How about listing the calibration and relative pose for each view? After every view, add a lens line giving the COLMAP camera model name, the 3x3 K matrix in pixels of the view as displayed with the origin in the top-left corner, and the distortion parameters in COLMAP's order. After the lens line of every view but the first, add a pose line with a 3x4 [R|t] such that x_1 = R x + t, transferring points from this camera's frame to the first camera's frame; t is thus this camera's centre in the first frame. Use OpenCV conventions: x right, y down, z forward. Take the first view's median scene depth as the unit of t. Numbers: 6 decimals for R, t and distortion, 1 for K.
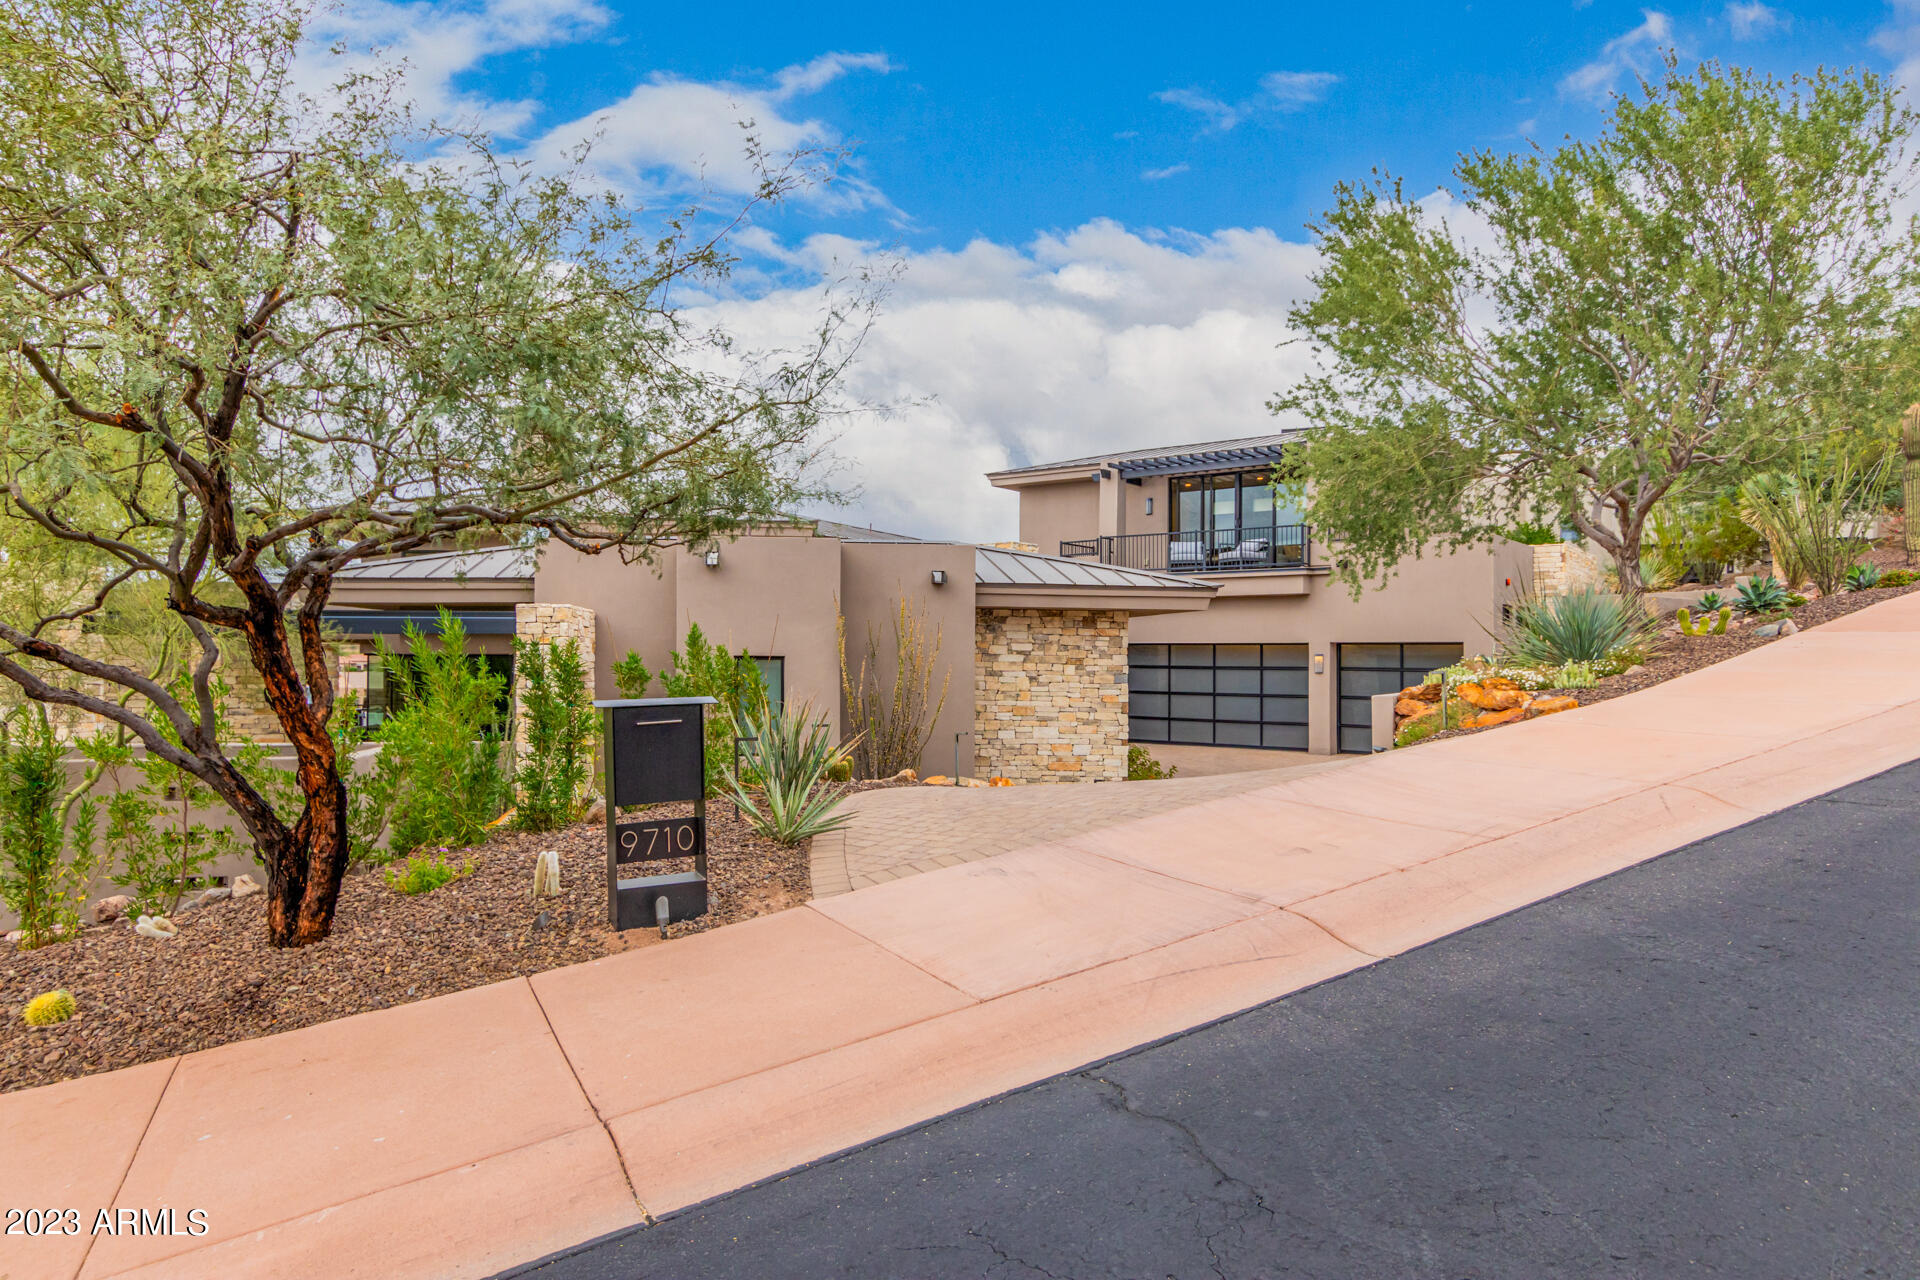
lens RADIAL K [[1167.9, 0, 964.3], [0, 1167.9, 656.9], [0, 0, 1]] dist [0.000784, -0.000184]
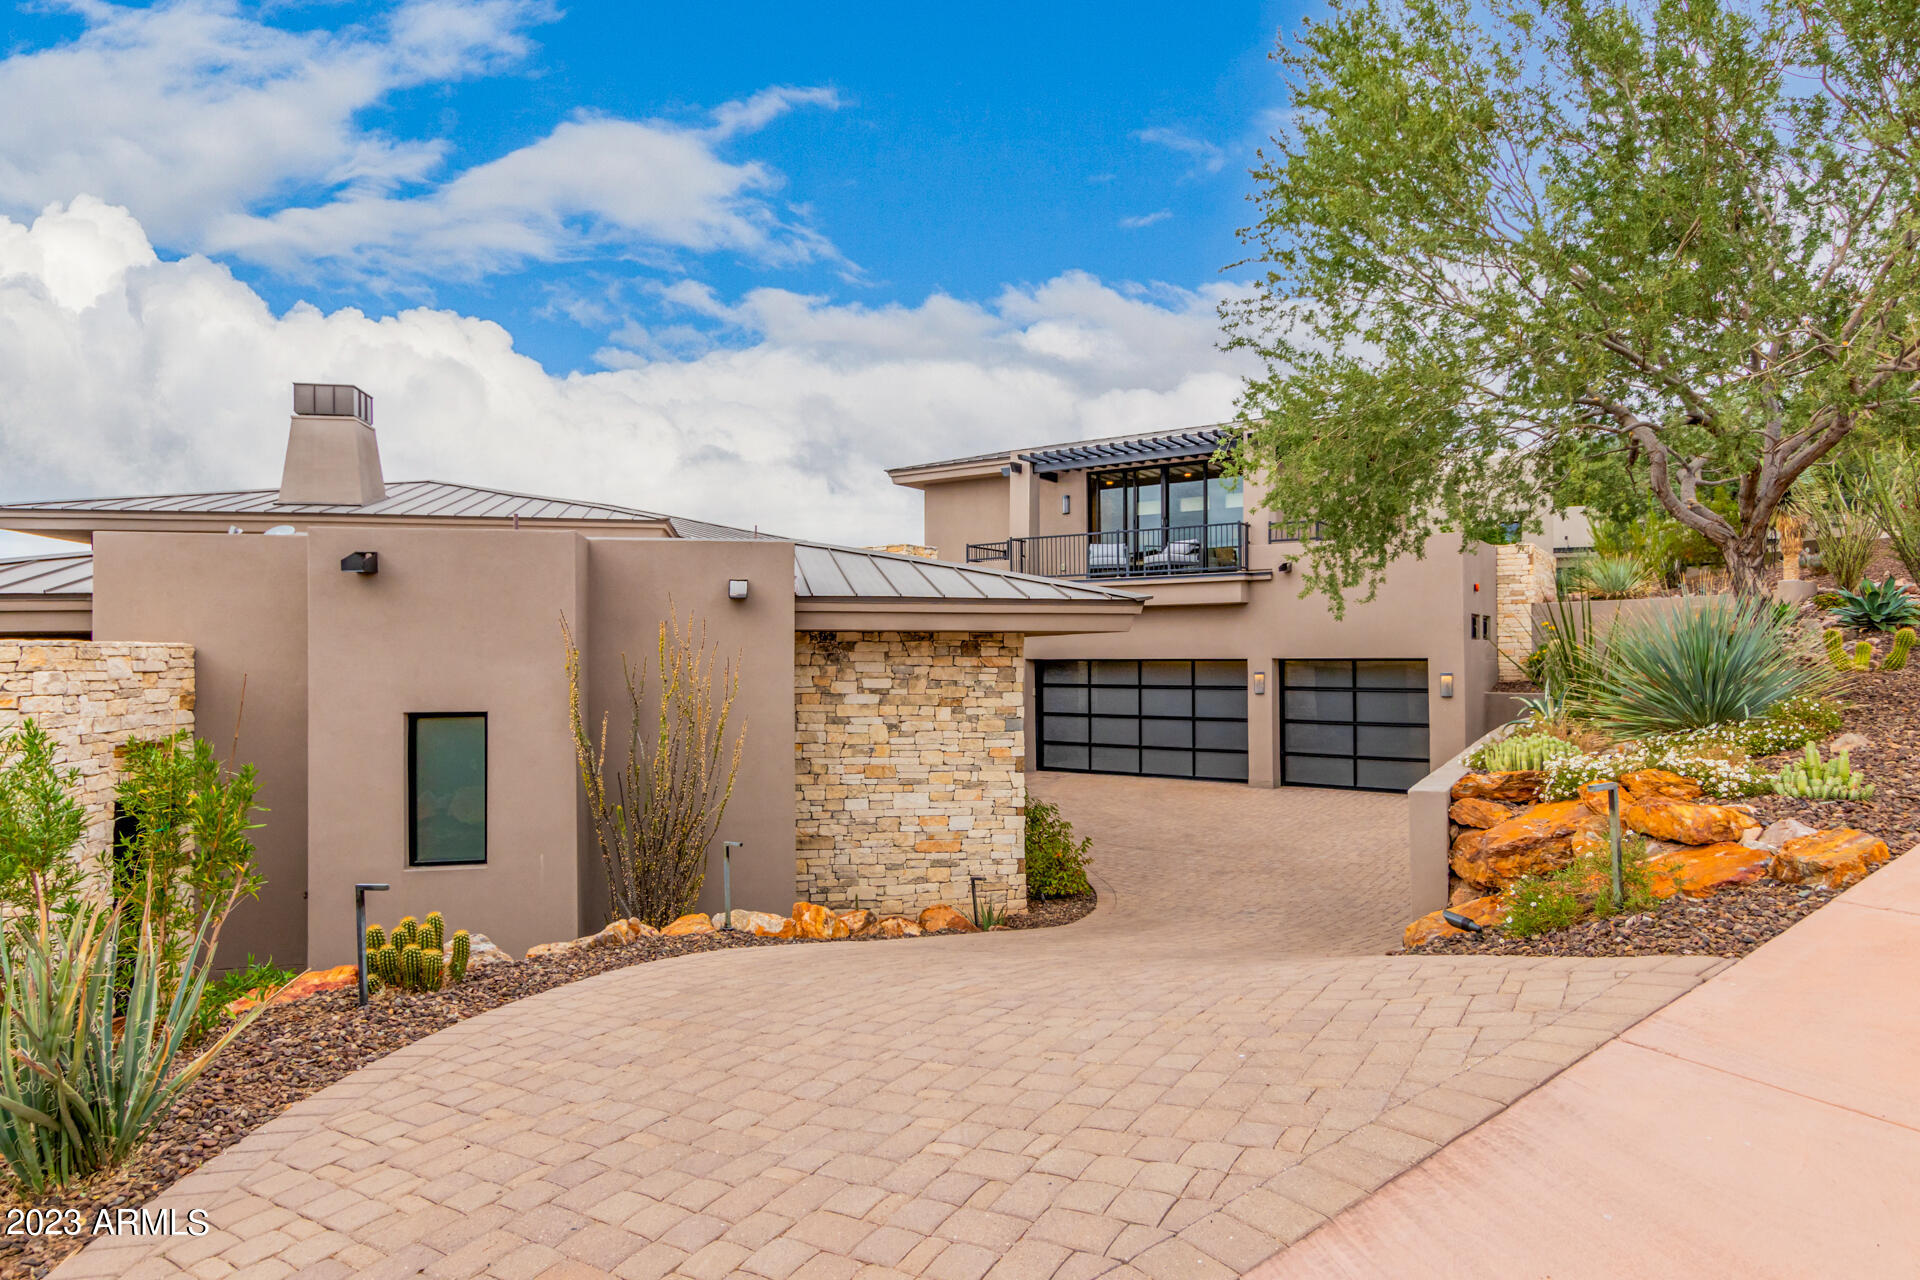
lens RADIAL K [[1054.1, 0, 960.2], [0, 1054.1, 653.7], [0, 0, 1]] dist [0.004002, 0.000227]
pose [[0.999069, -0.008650, 0.042254, 0.048336], [0.008697, 0.999962, -0.000924, -0.017040], [-0.042244, 0.001291, 0.999106, 0.225974]]
